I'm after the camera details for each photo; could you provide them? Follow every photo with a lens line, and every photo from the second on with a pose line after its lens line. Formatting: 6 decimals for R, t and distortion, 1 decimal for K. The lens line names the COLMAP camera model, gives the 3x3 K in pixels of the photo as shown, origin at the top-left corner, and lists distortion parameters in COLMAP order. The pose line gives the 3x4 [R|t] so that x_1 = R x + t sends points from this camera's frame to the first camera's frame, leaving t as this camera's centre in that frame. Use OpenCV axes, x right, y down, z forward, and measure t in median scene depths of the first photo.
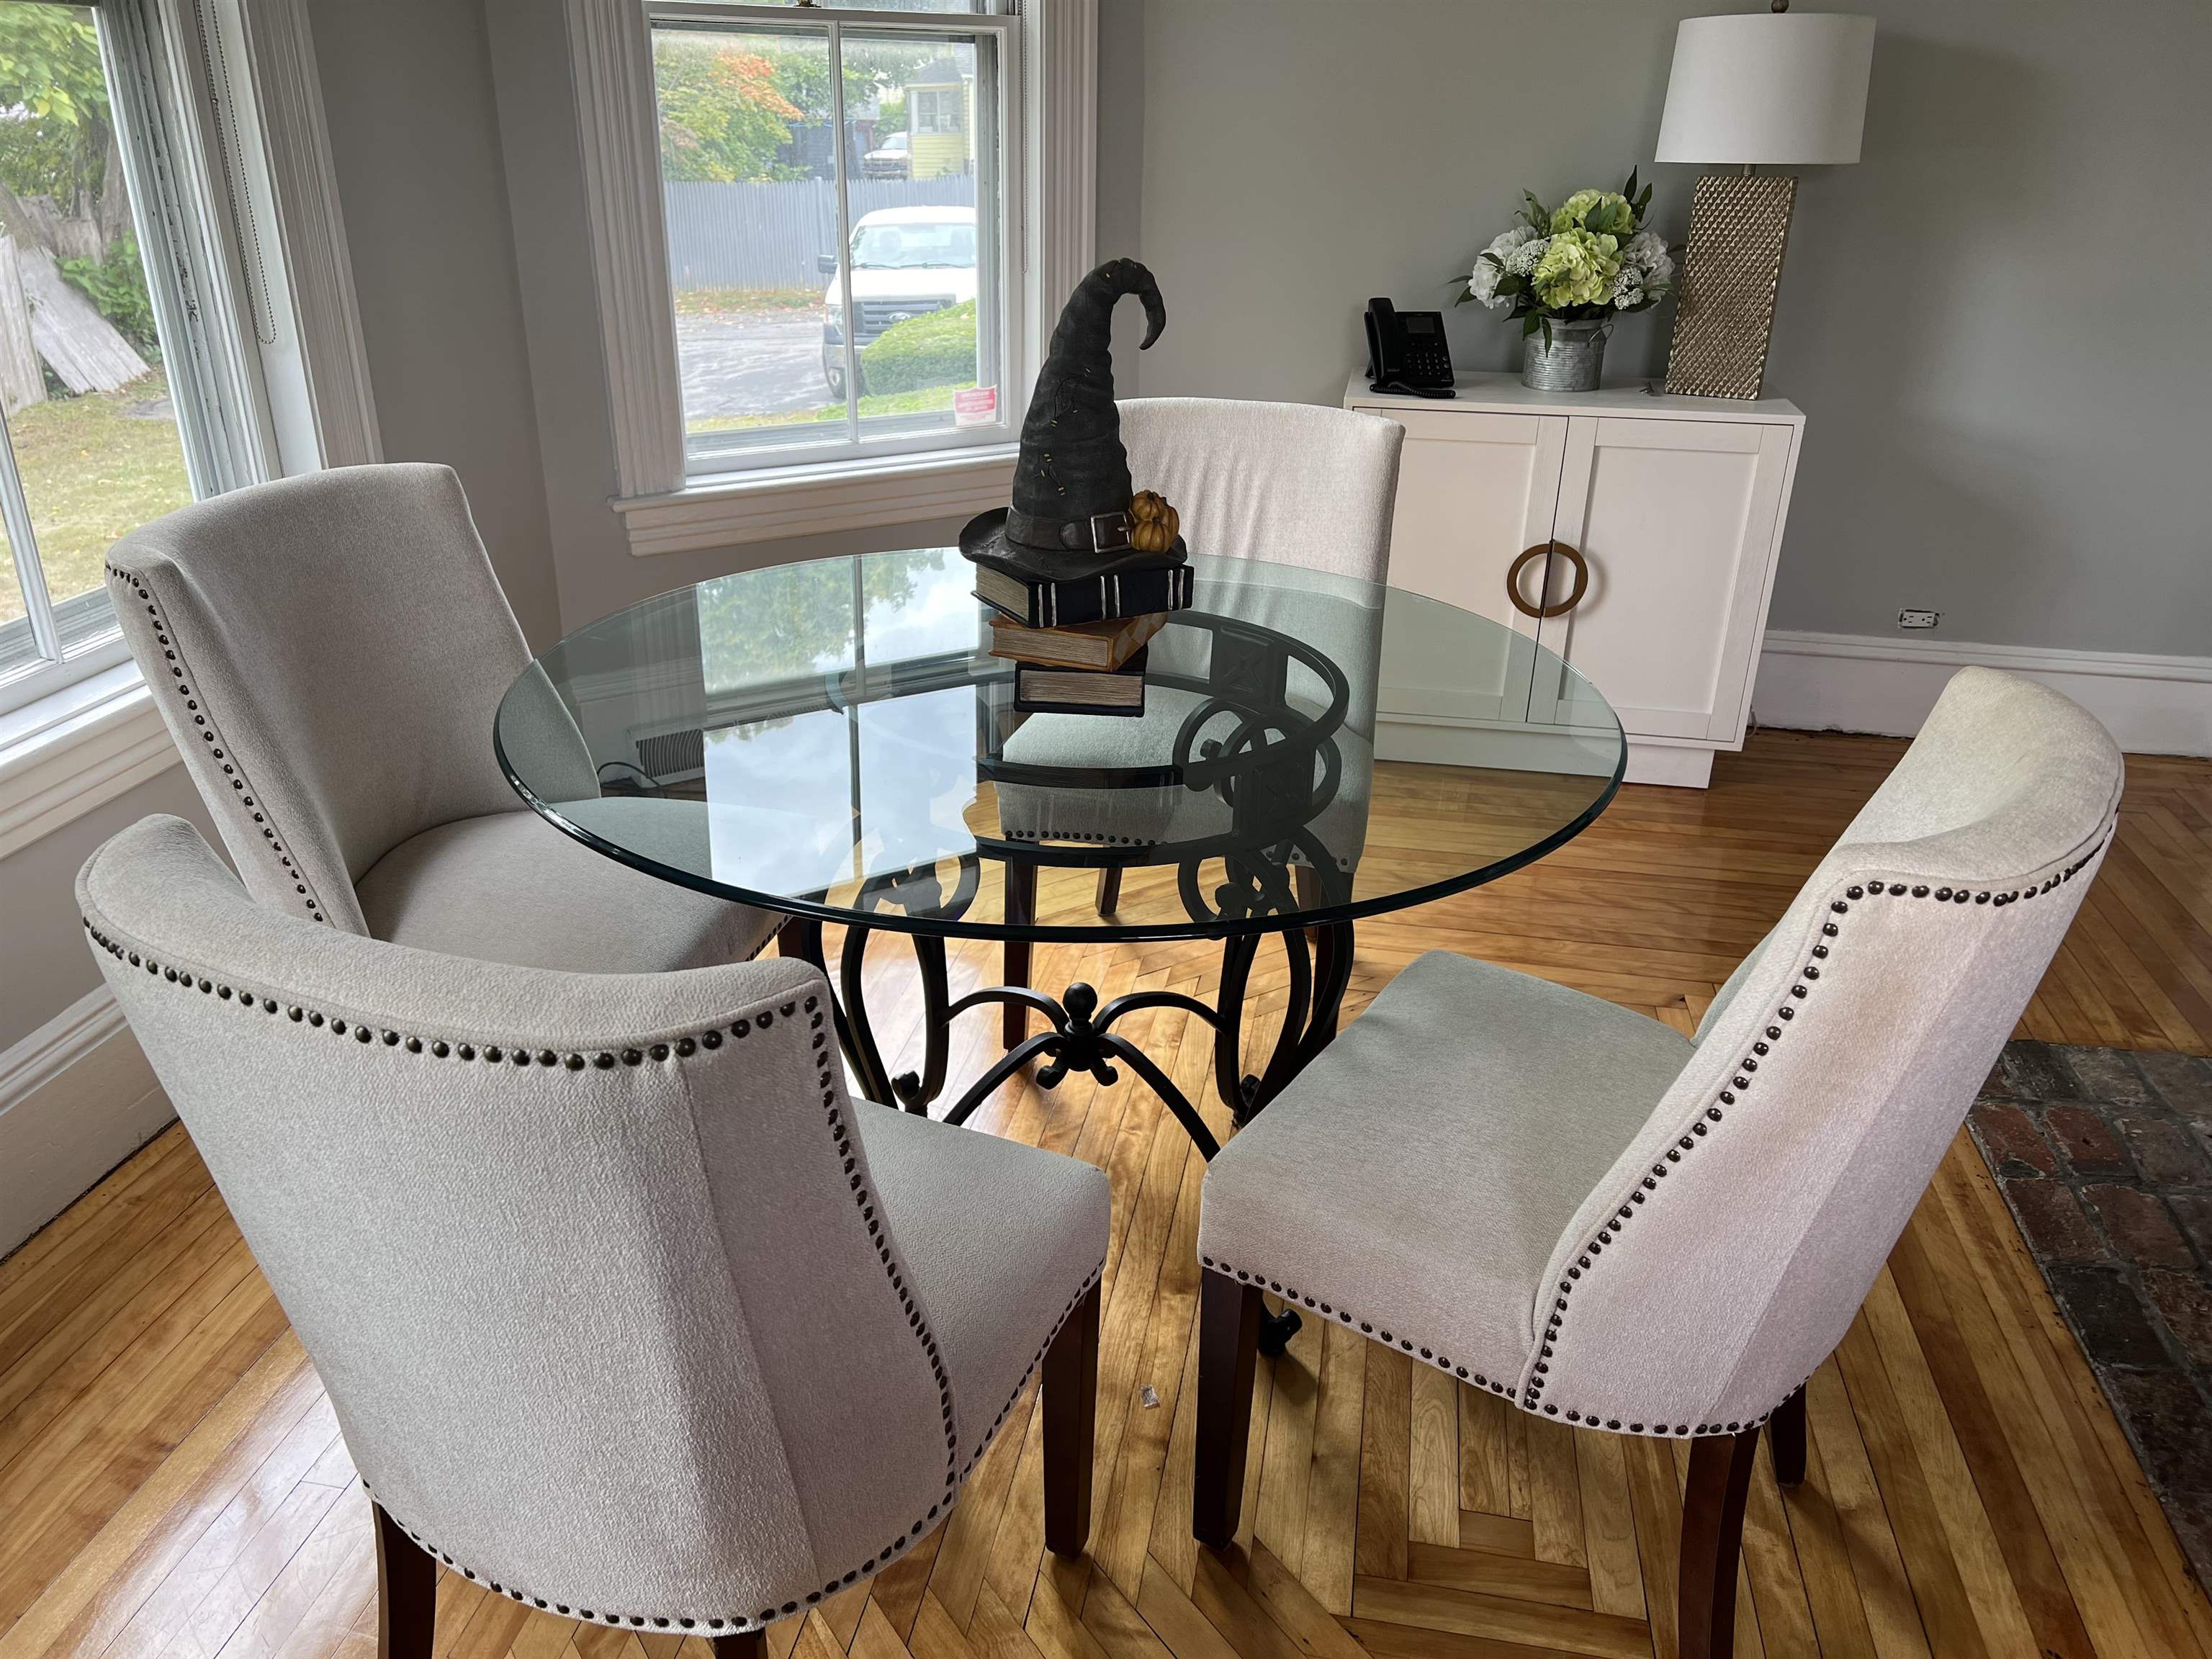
lens RADIAL K [[1632.0, 0, 1069.0], [0, 1632.0, 809.8], [0, 0, 1]] dist [0.051998, -0.055824]
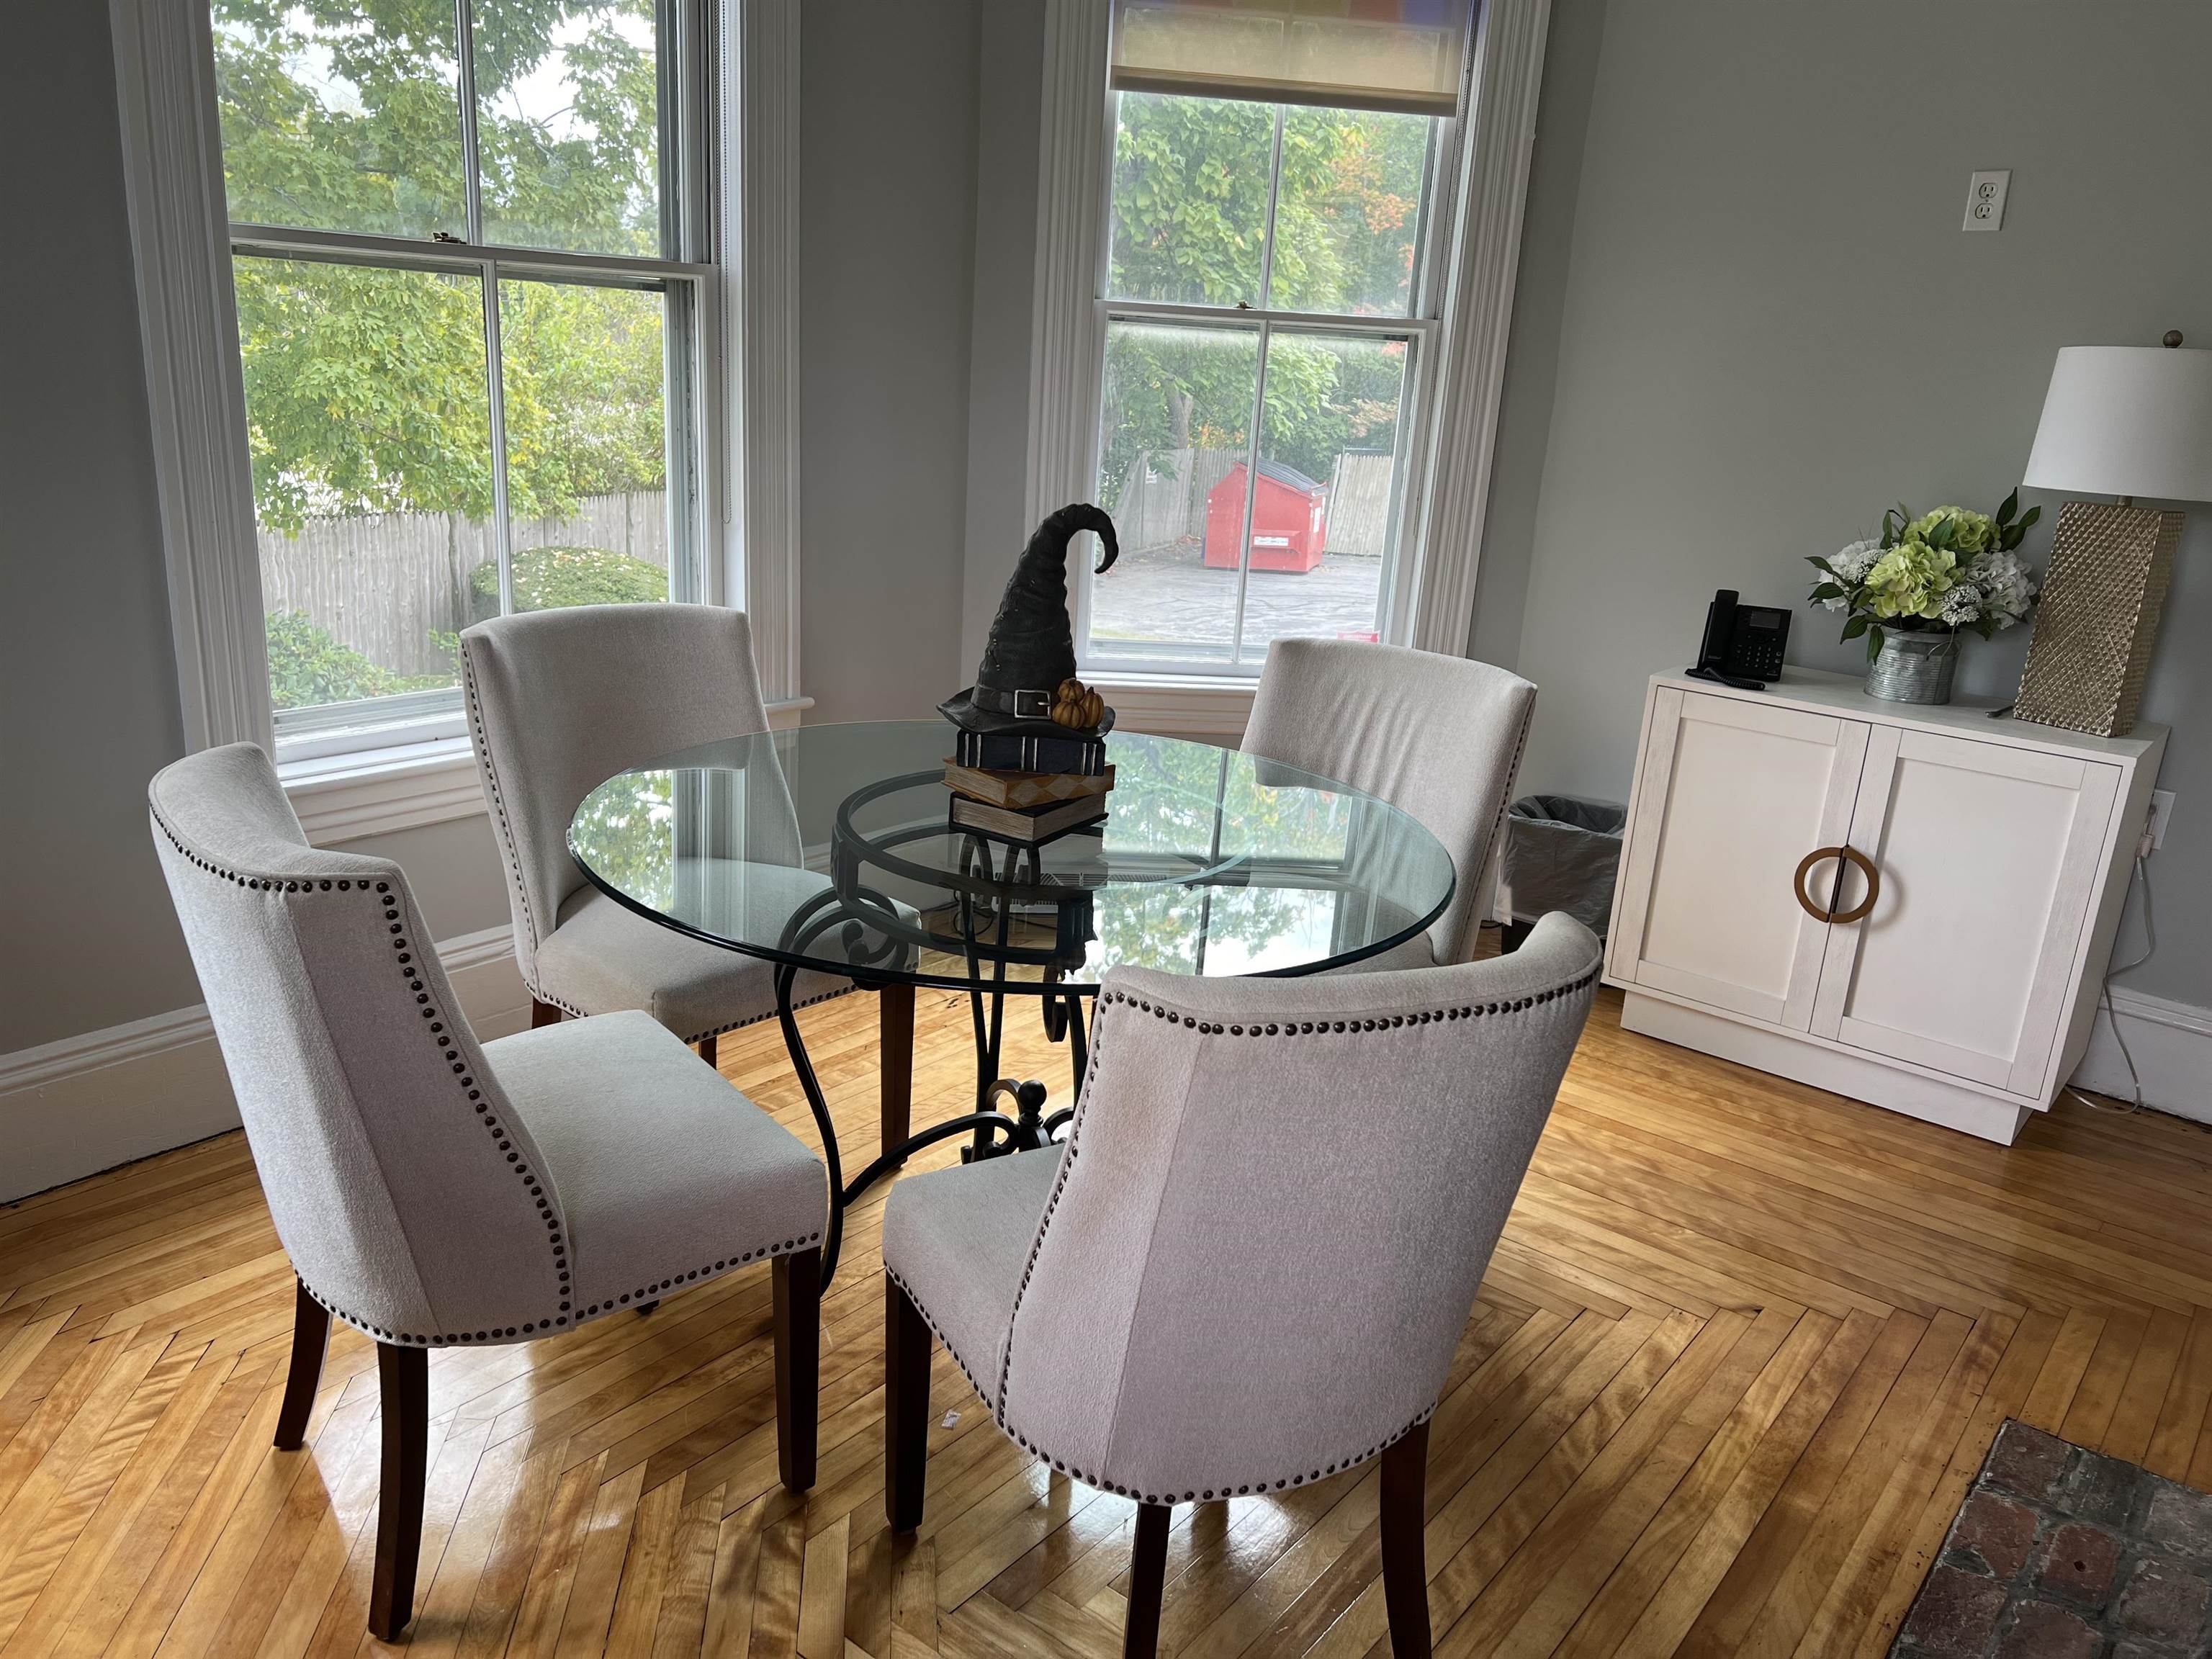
lens RADIAL K [[1621.1, 0, 1106.0], [0, 1621.1, 829.5], [0, 0, 1]] dist [0.058844, -0.061909]
pose [[0.883974, 0.172065, -0.434723, 0.337681], [-0.230520, 0.969341, -0.085077, 0.010306], [0.406756, 0.175418, 0.896537, -0.051043]]
